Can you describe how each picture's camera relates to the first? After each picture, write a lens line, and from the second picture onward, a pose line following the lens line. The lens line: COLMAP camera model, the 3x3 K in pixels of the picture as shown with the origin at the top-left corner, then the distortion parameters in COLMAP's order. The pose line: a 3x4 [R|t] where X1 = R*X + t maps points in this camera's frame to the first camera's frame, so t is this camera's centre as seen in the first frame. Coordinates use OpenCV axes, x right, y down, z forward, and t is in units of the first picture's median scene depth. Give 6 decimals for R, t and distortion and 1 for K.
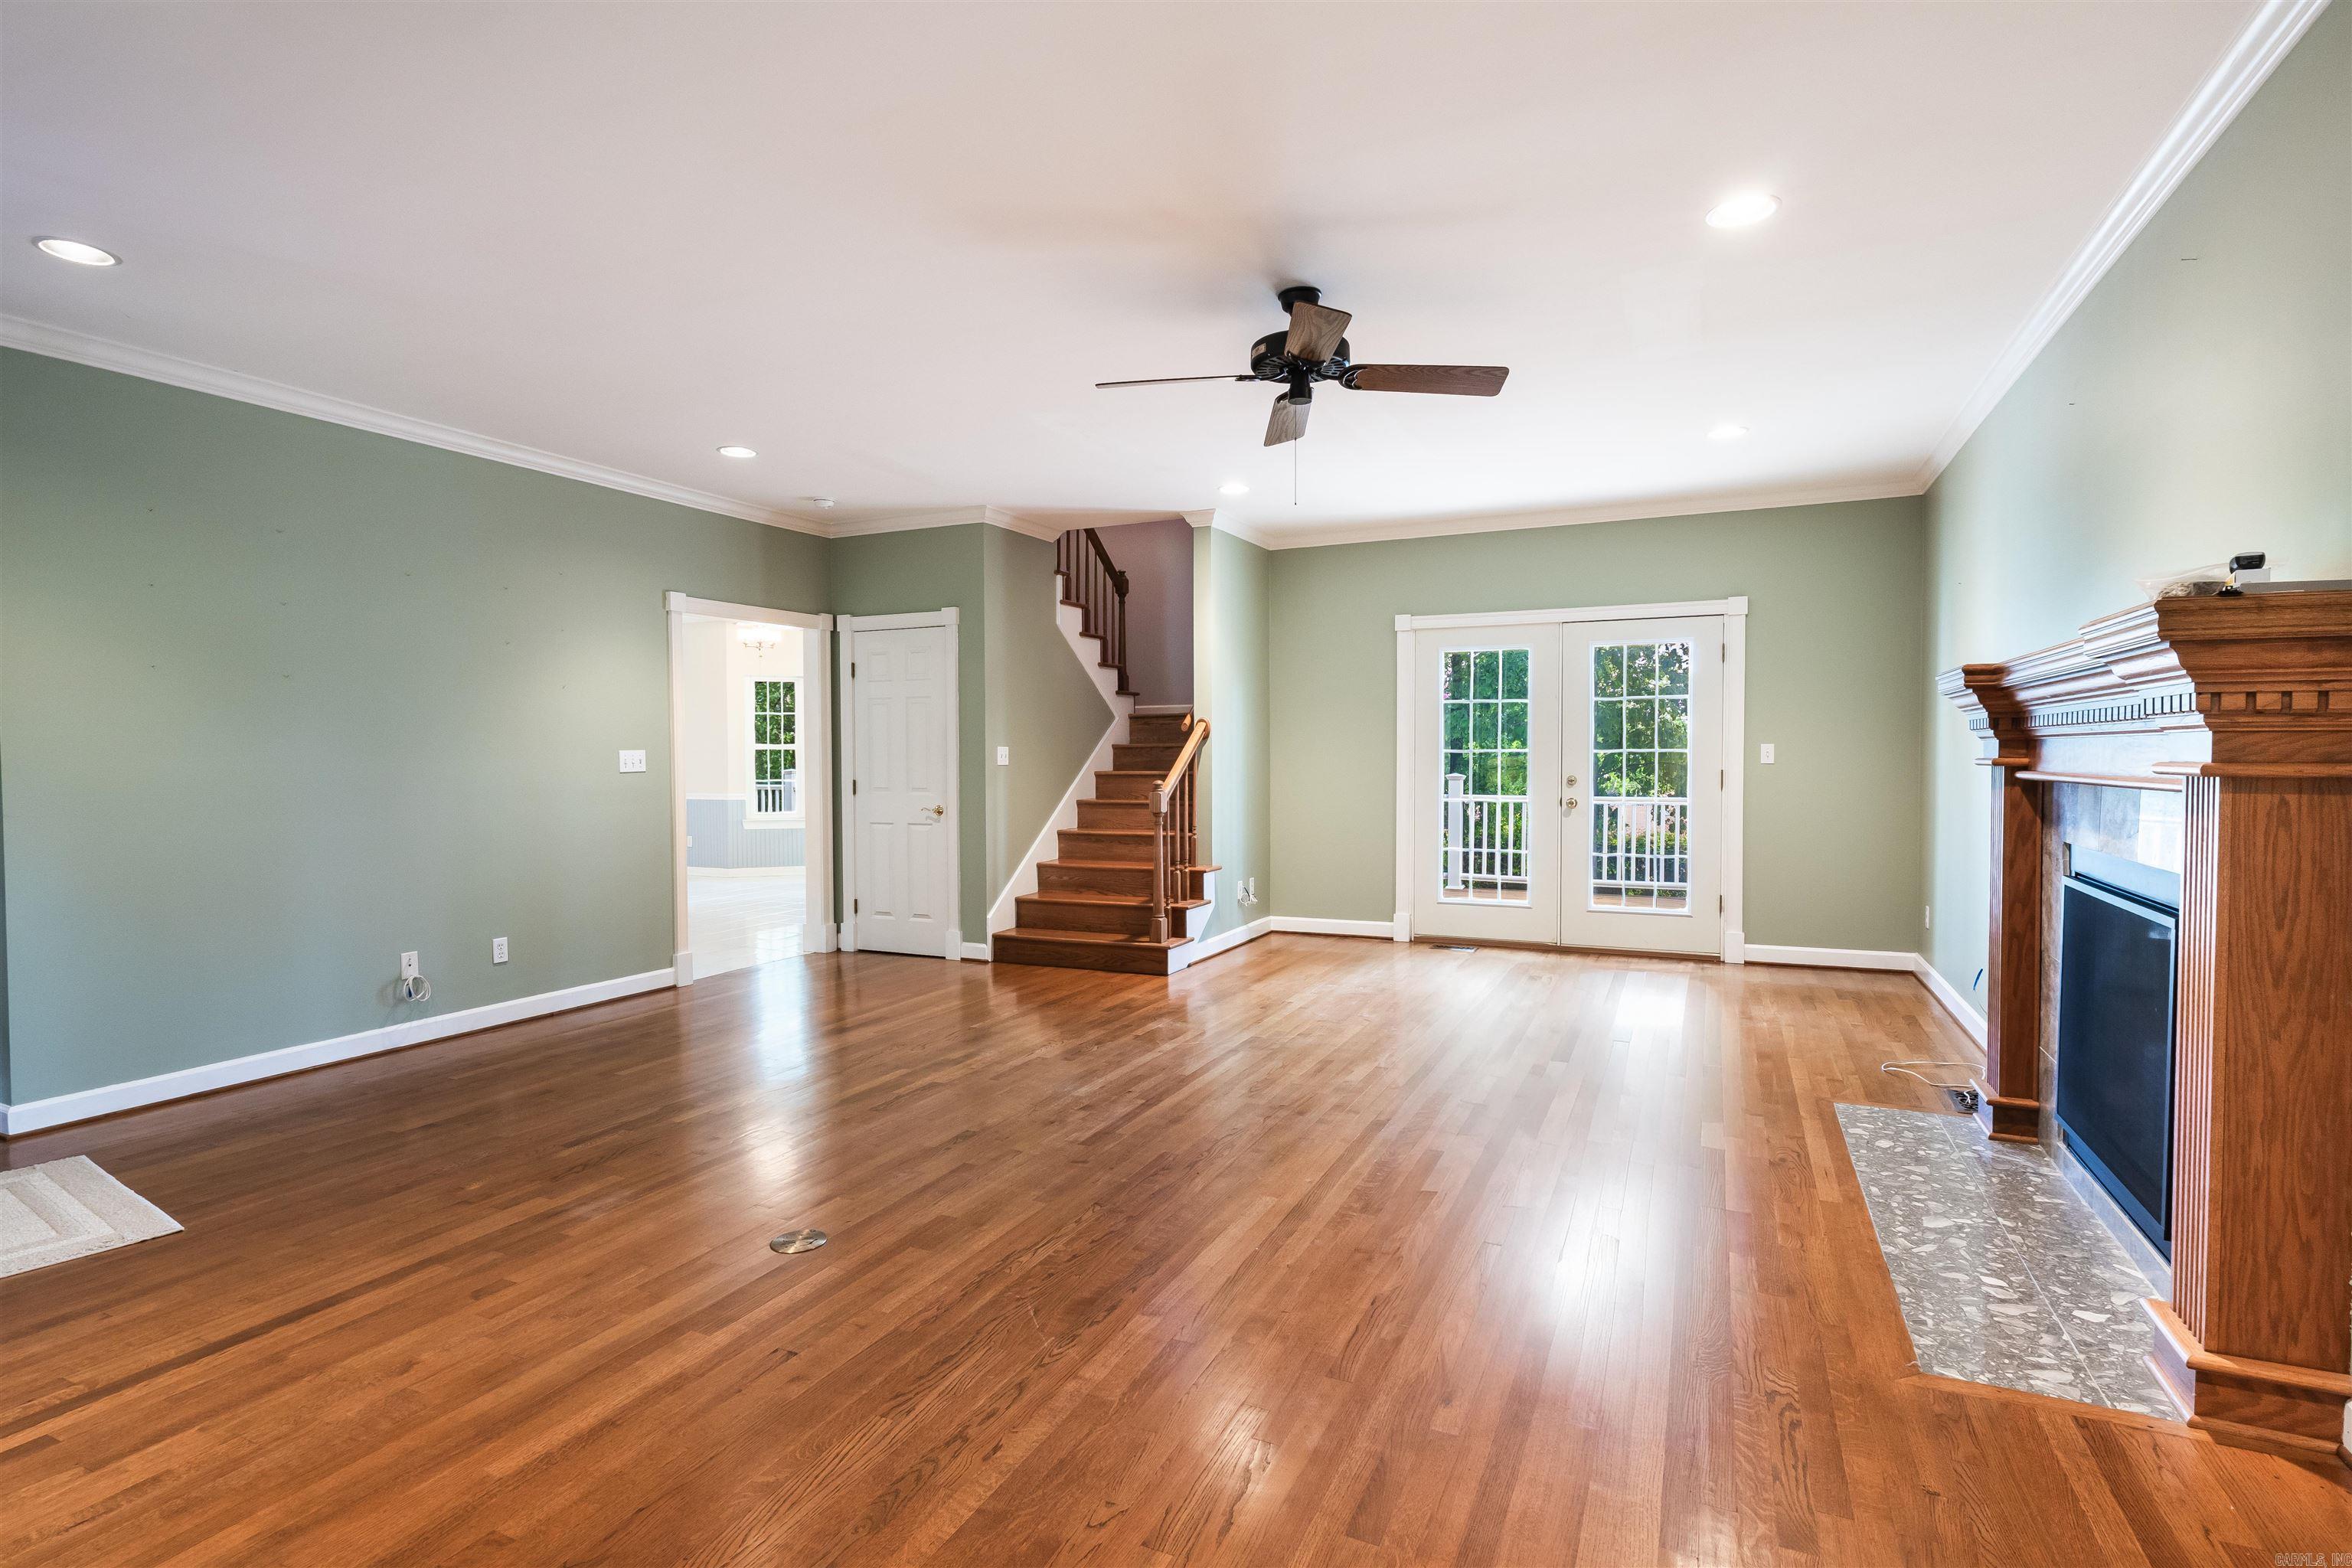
lens RADIAL K [[1145.1, 0, 1178.2], [0, 1145.1, 786.2], [0, 0, 1]] dist [-0.000885, 0.000532]
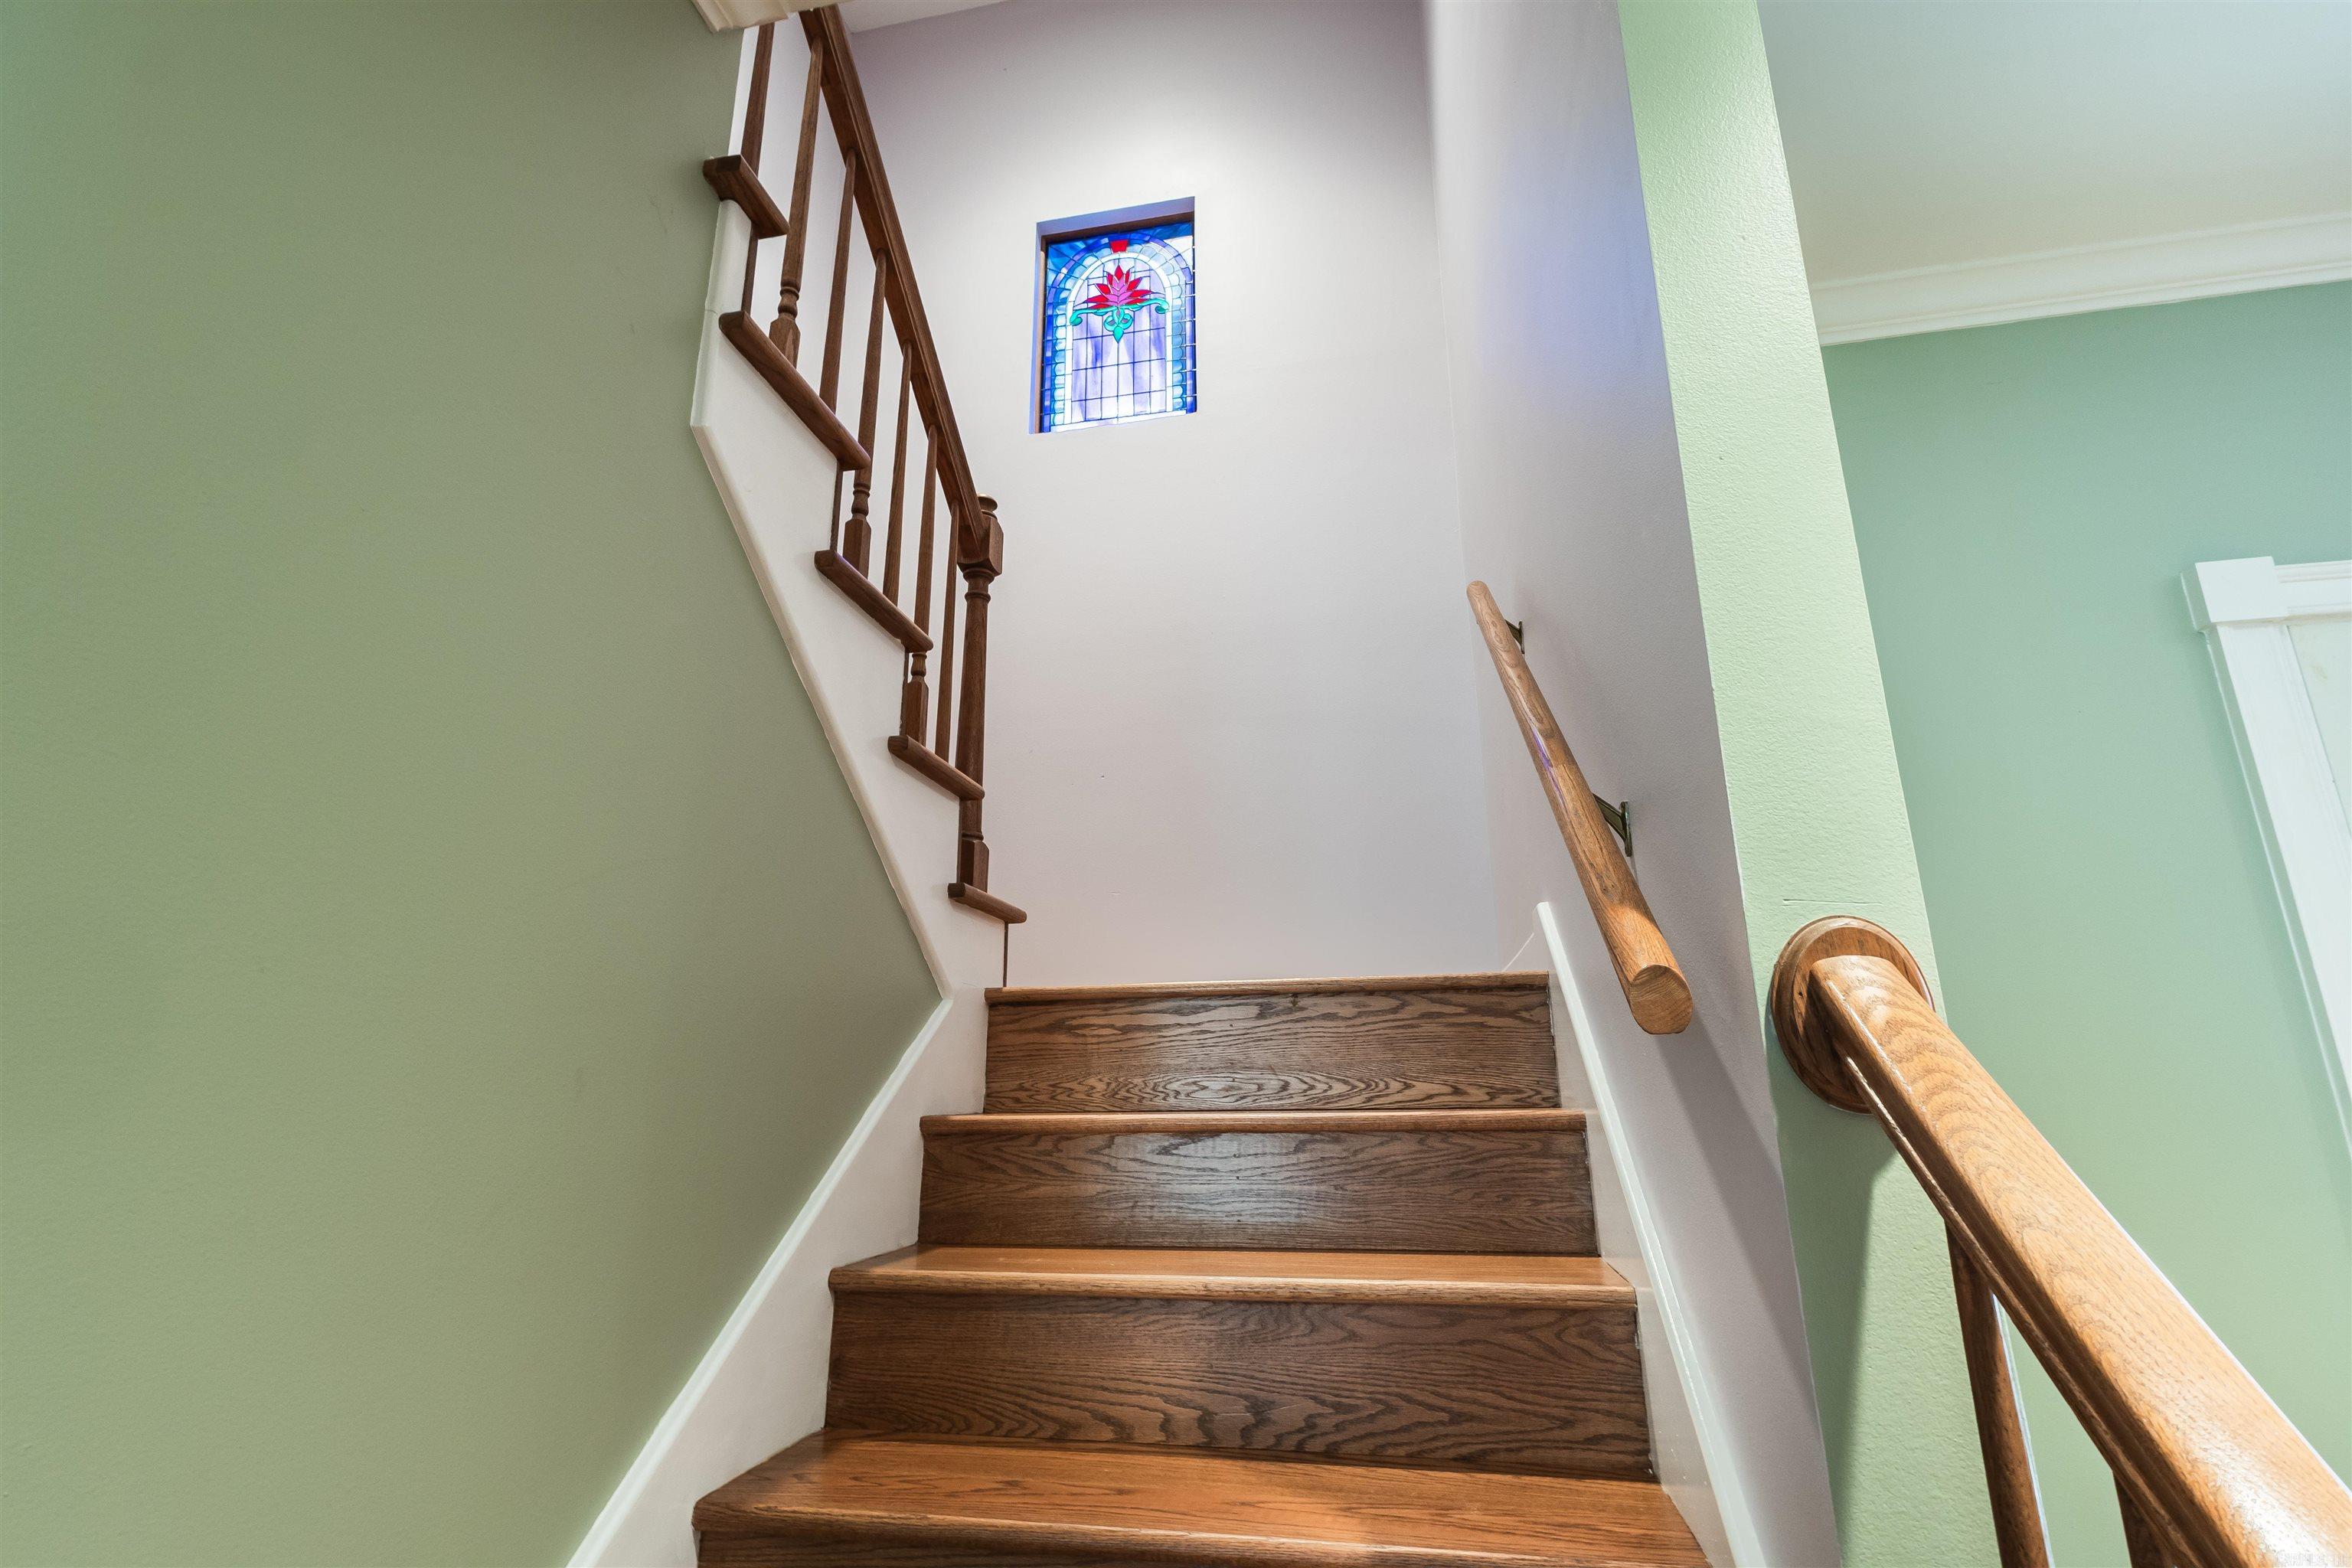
lens RADIAL K [[1089.3, 0, 1176.0], [0, 1089.3, 784.0], [0, 0, 1]] dist [0.013153, -0.014363]
pose [[0.972298, 0.067782, 0.223703, -0.114152], [0.003577, 0.952606, -0.304184, -0.062249], [-0.233719, 0.296558, 0.925975, 1.456694]]
